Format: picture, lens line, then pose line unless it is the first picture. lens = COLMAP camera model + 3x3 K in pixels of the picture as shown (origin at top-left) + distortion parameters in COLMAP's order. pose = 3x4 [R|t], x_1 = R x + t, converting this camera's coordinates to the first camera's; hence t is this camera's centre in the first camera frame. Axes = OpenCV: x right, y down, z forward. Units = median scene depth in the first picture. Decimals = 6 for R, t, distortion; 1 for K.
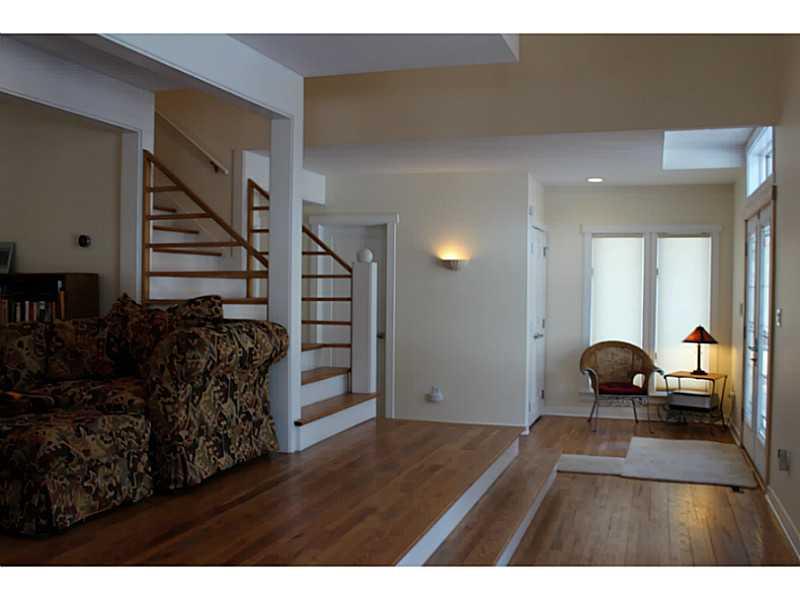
lens RADIAL K [[771.3, 0, 400.0], [0, 771.3, 297.8], [0, 0, 1]] dist [-0.091817, 0.000000]
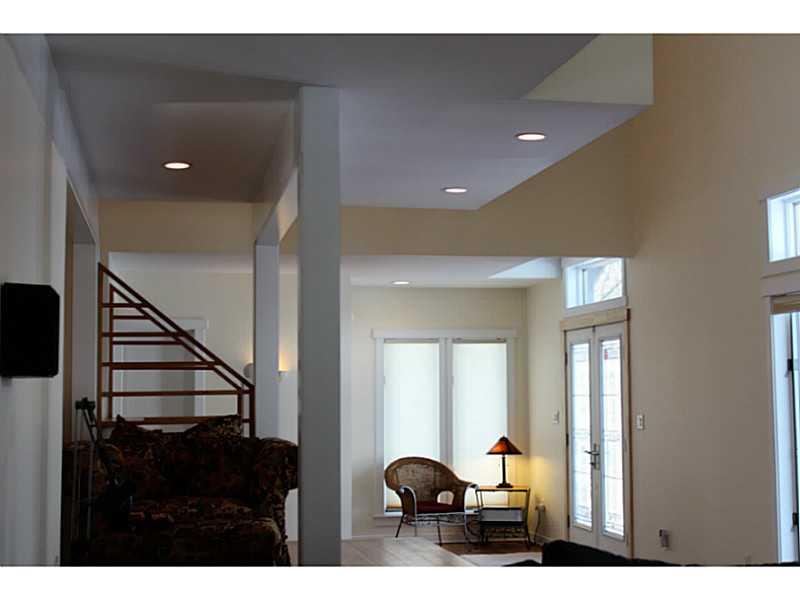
lens RADIAL K [[1305.6, 0, 400.1], [0, 1305.6, 300.0], [0, 0, 1]] dist [-0.020514, 0.000000]
pose [[0.877312, 0.015837, 0.479658, -0.509475], [0.025745, 0.996463, -0.079989, -0.006073], [-0.479229, 0.082524, 0.873802, -0.387380]]
